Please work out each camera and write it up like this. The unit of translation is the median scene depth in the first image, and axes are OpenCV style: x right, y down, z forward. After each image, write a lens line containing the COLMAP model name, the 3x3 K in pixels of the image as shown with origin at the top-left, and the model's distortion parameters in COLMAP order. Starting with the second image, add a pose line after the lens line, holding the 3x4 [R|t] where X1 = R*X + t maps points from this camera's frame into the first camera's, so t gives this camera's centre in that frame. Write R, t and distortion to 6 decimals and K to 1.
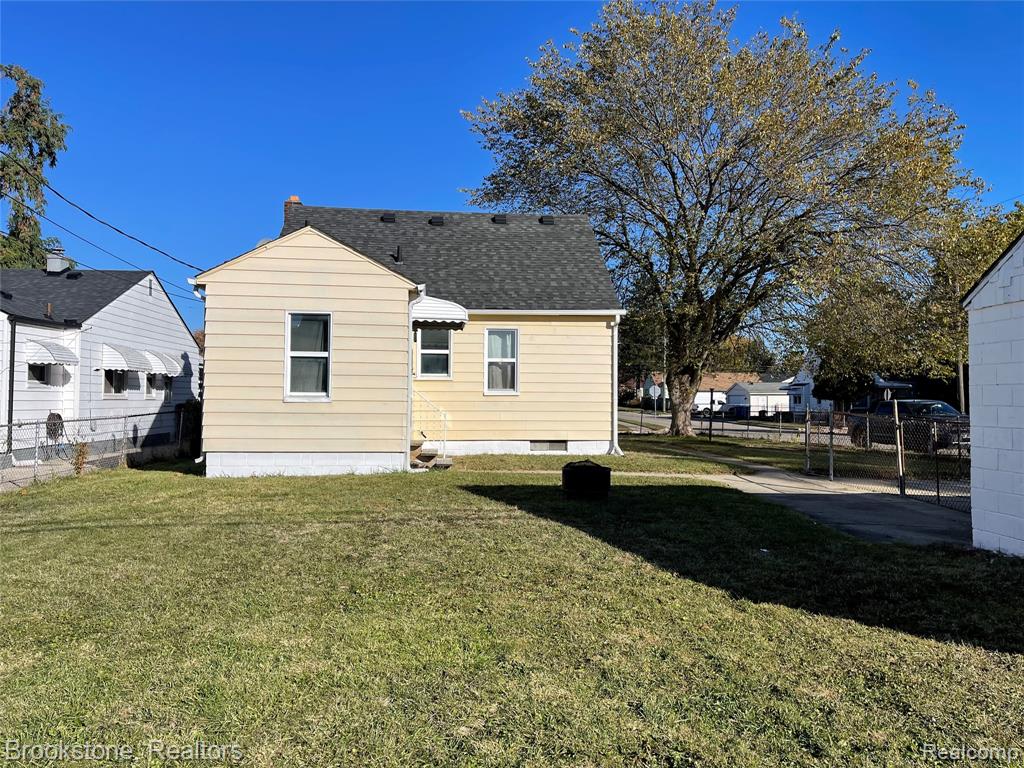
lens RADIAL K [[755.2, 0, 512.0], [0, 755.2, 384.0], [0, 0, 1]] dist [0.038584, 0.000058]
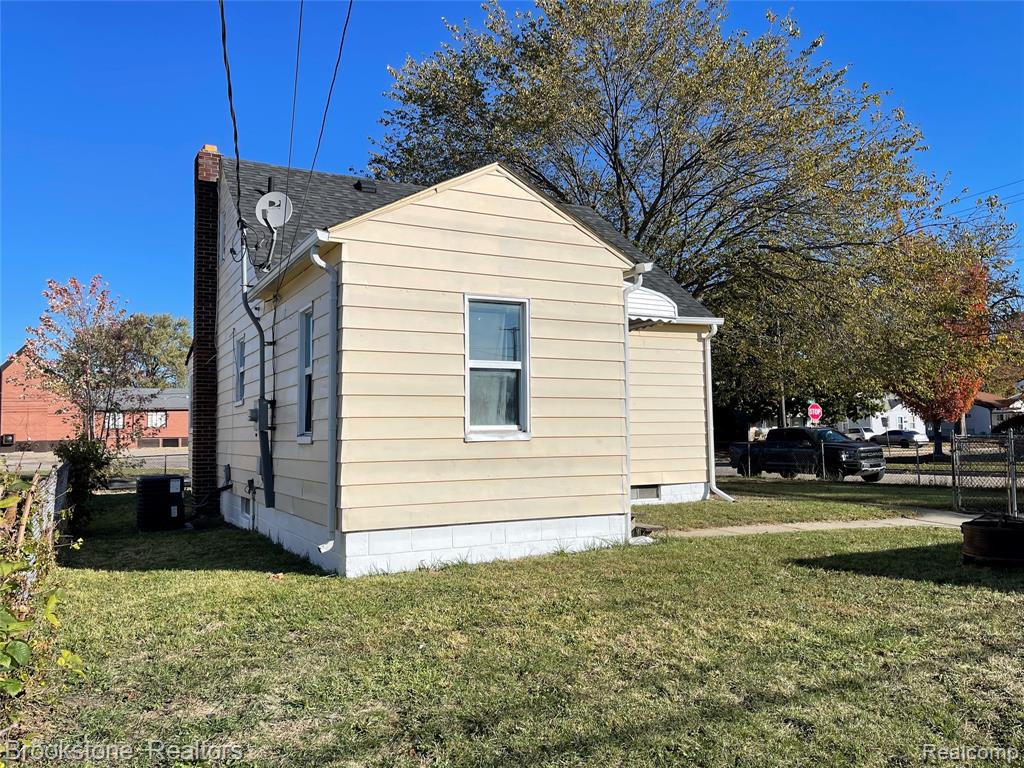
lens RADIAL K [[817.4, 0, 512.0], [0, 817.4, 384.0], [0, 0, 1]] dist [0.003450, -0.001615]
pose [[0.931226, -0.000096, 0.364442, -0.496401], [0.015870, 0.999062, -0.040287, 0.004118], [-0.364096, 0.043299, 0.930354, 0.362478]]
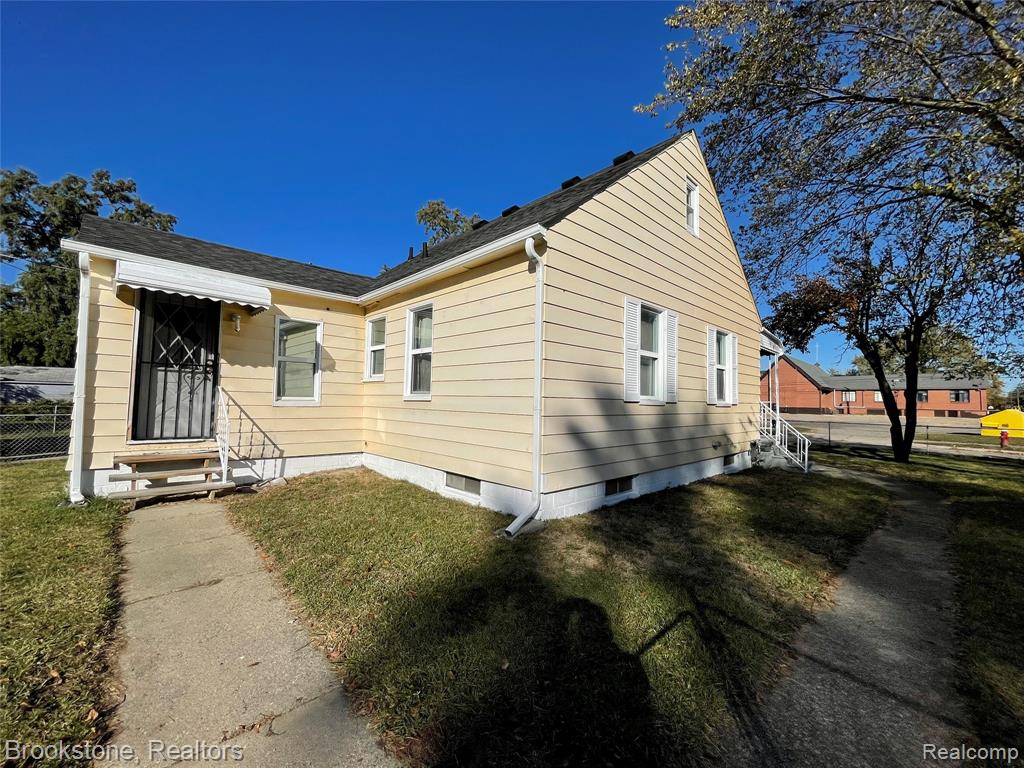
lens RADIAL K [[414.2, 0, 512.0], [0, 414.2, 384.0], [0, 0, 1]] dist [0.000018, -0.000002]
pose [[0.609927, -0.031098, -0.791847, 0.455827], [-0.002858, 0.999137, -0.041441, 0.019893], [0.792452, 0.027539, 0.609312, 1.099310]]
